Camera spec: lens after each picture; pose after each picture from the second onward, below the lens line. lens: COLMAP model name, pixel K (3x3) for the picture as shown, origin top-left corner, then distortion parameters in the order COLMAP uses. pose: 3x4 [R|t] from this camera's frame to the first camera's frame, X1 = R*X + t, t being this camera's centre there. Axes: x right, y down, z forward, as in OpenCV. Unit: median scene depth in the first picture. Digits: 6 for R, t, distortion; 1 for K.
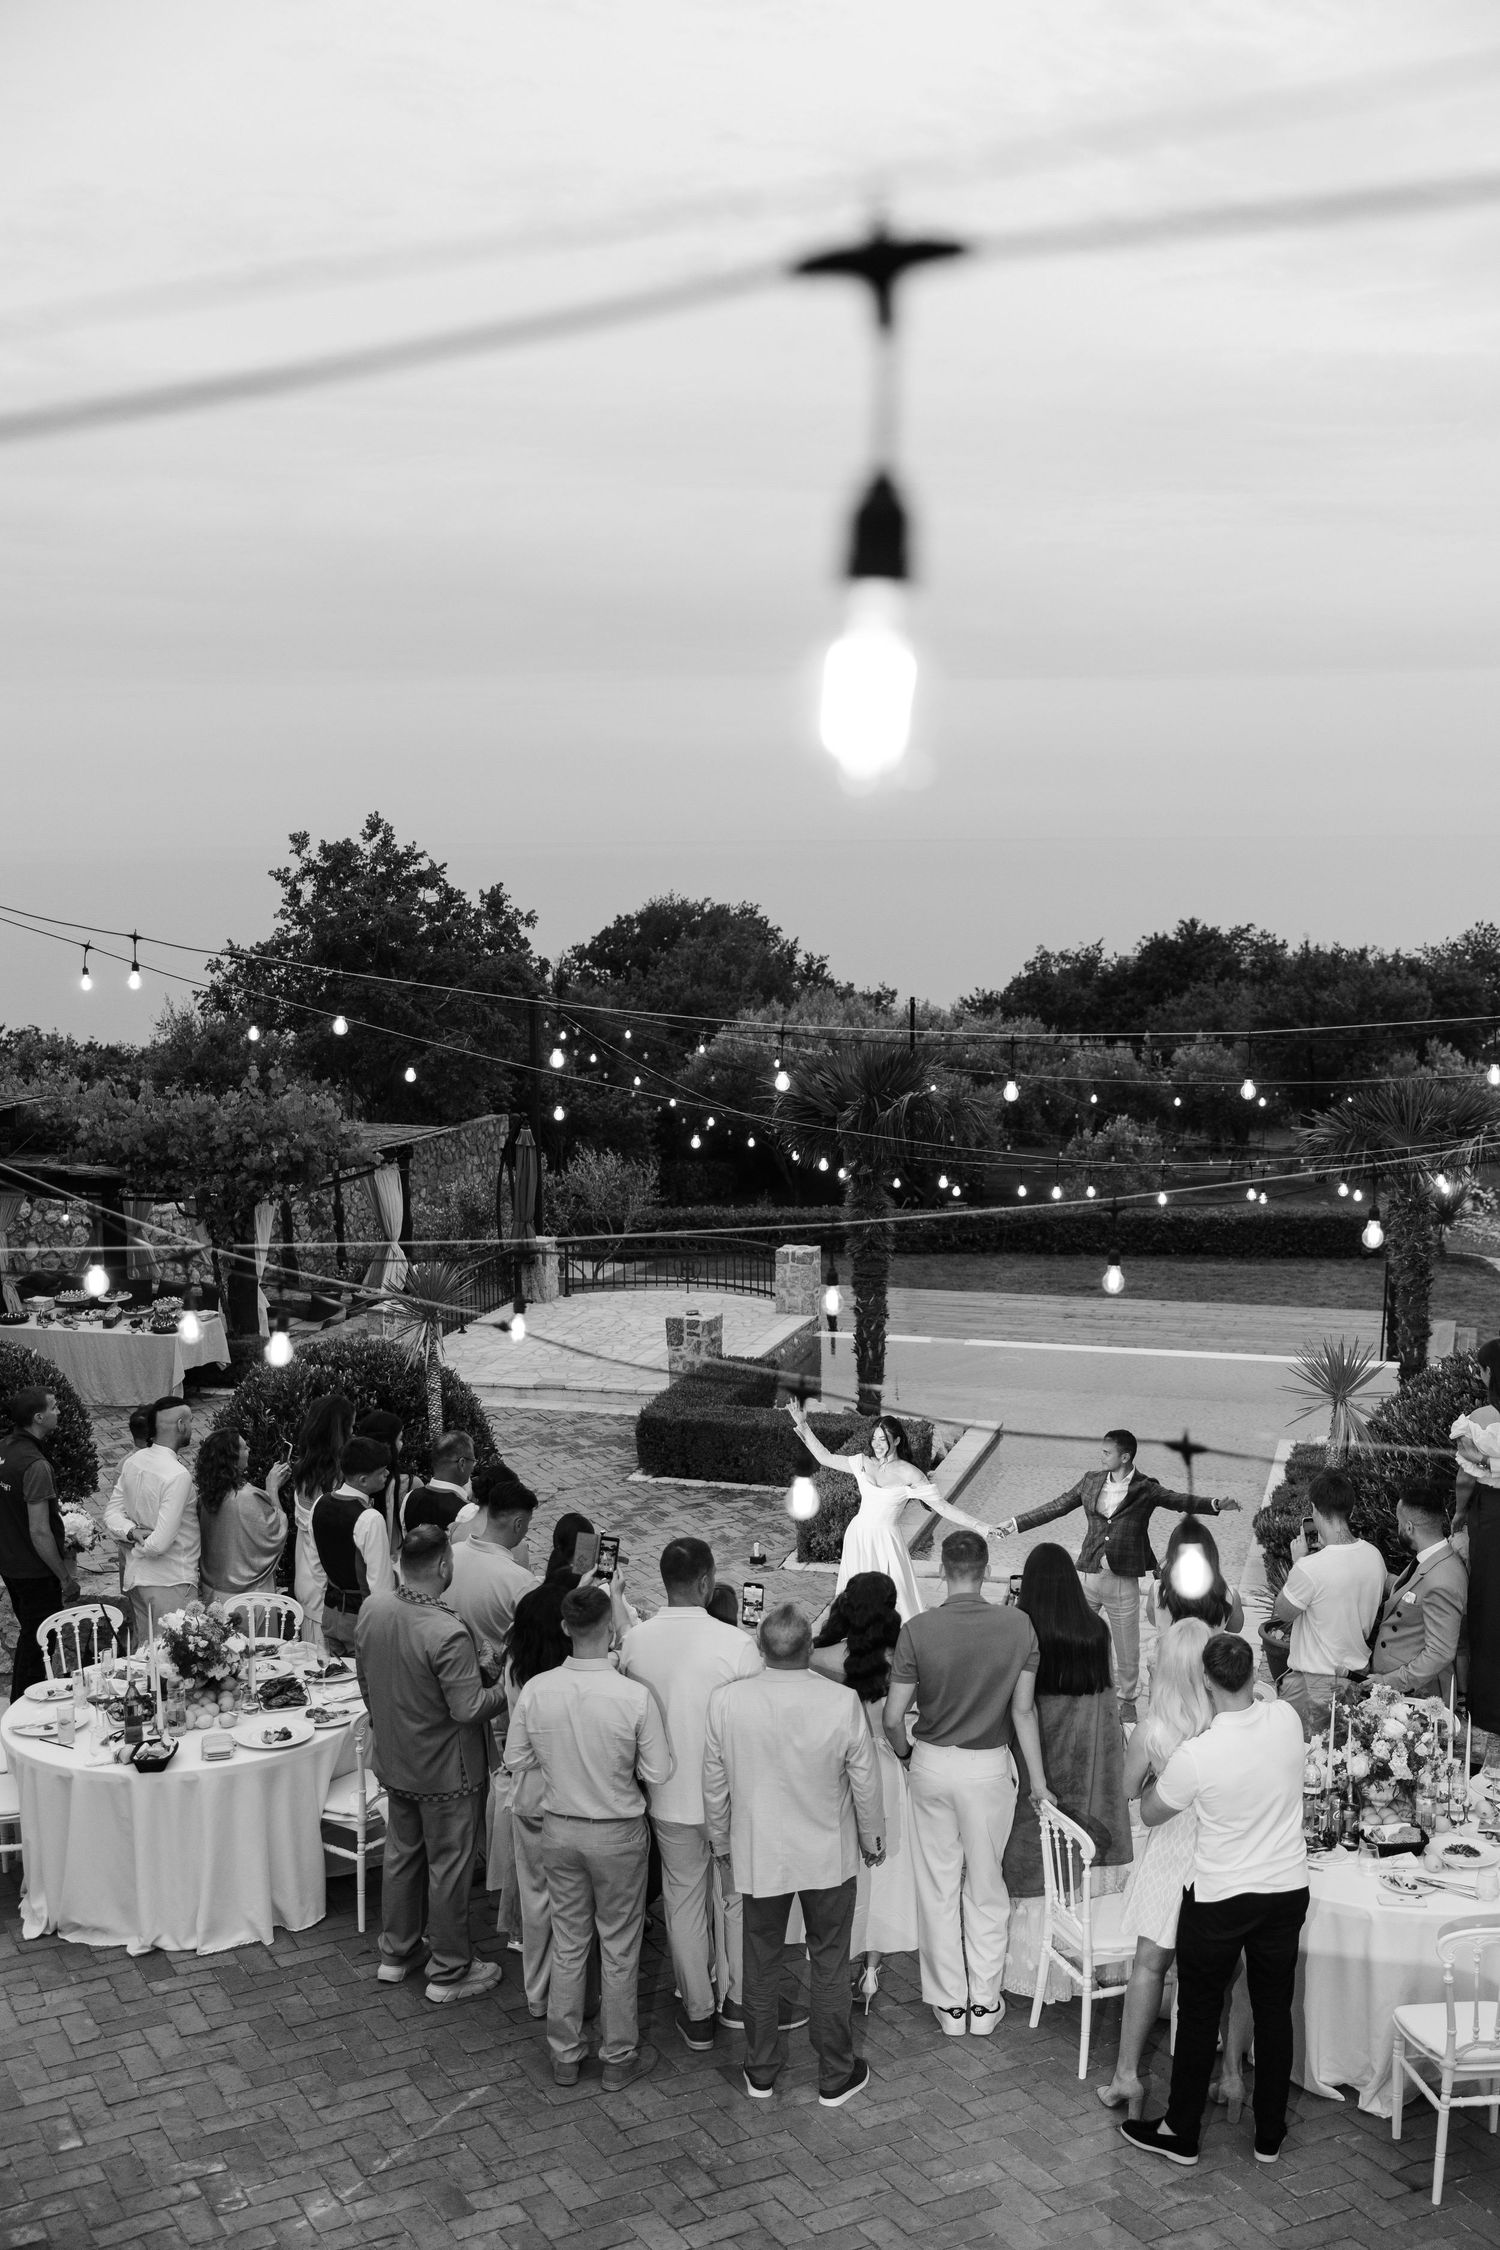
lens RADIAL K [[2483.9, 0, 756.6], [0, 2483.9, 1127.4], [0, 0, 1]] dist [0.021010, 0.000000]
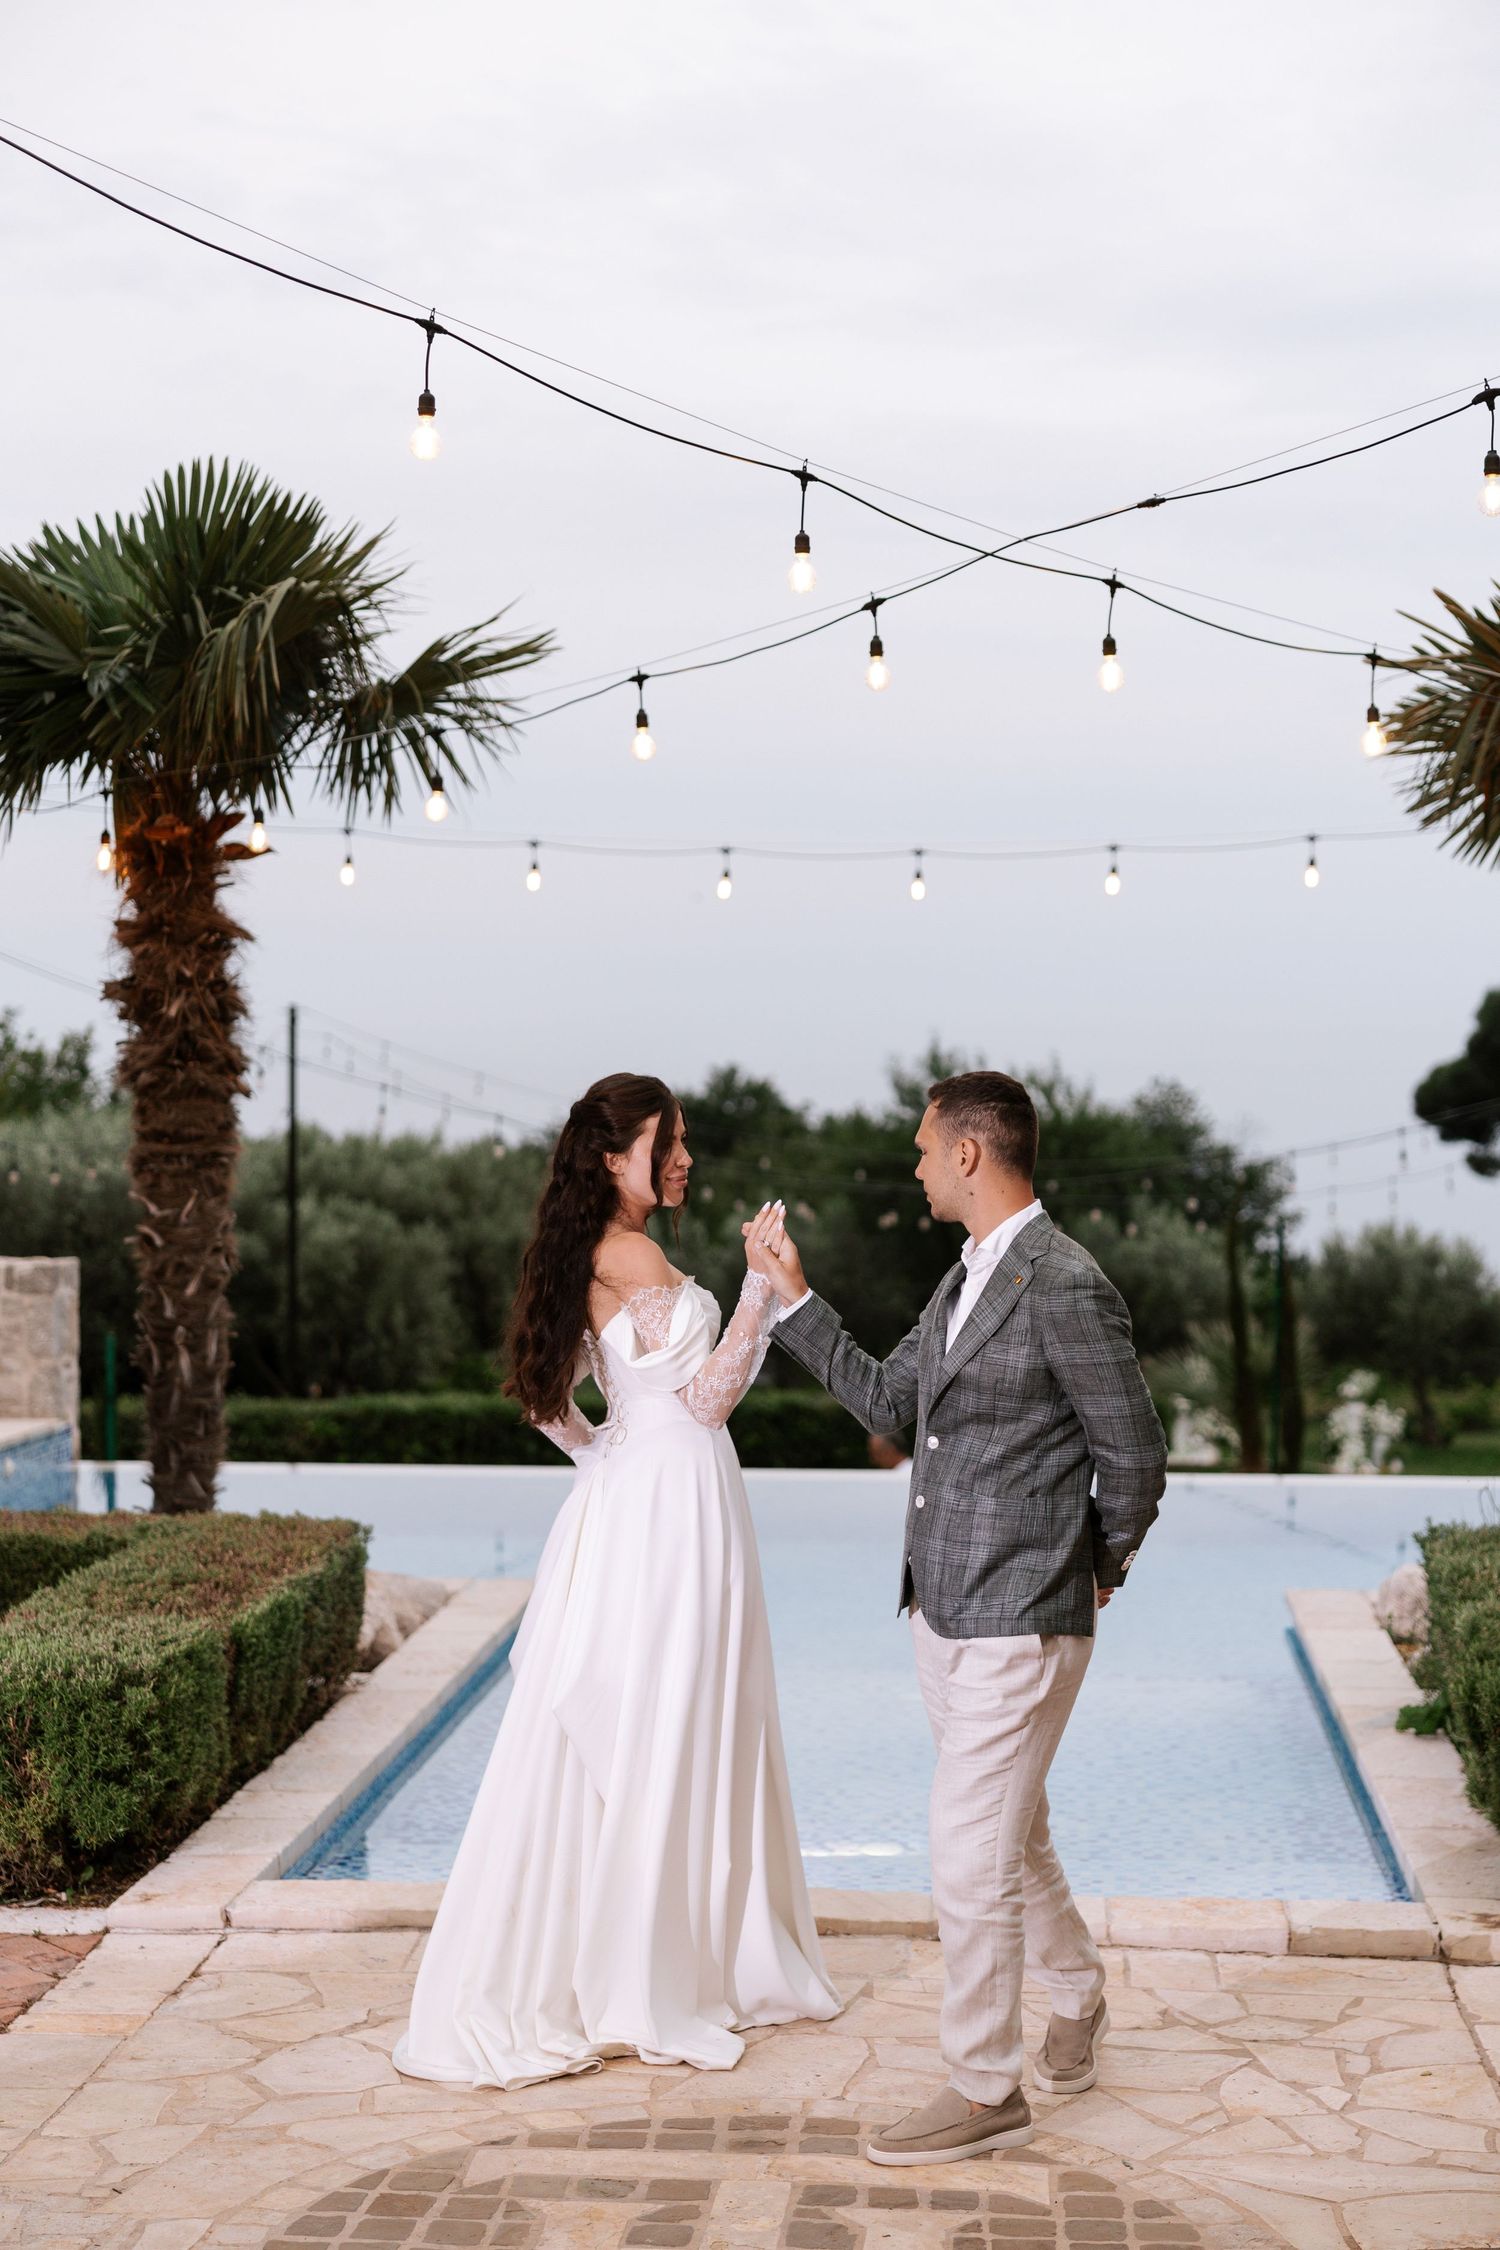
lens RADIAL K [[3438.8, 0, 752.8], [0, 3438.8, 1126.7], [0, 0, 1]] dist [0.006752, 0.000000]
pose [[0.980647, 0.005705, 0.195699, 0.048798], [0.016762, 0.993459, -0.112955, 0.190489], [-0.195063, 0.114050, 0.974137, 0.841529]]
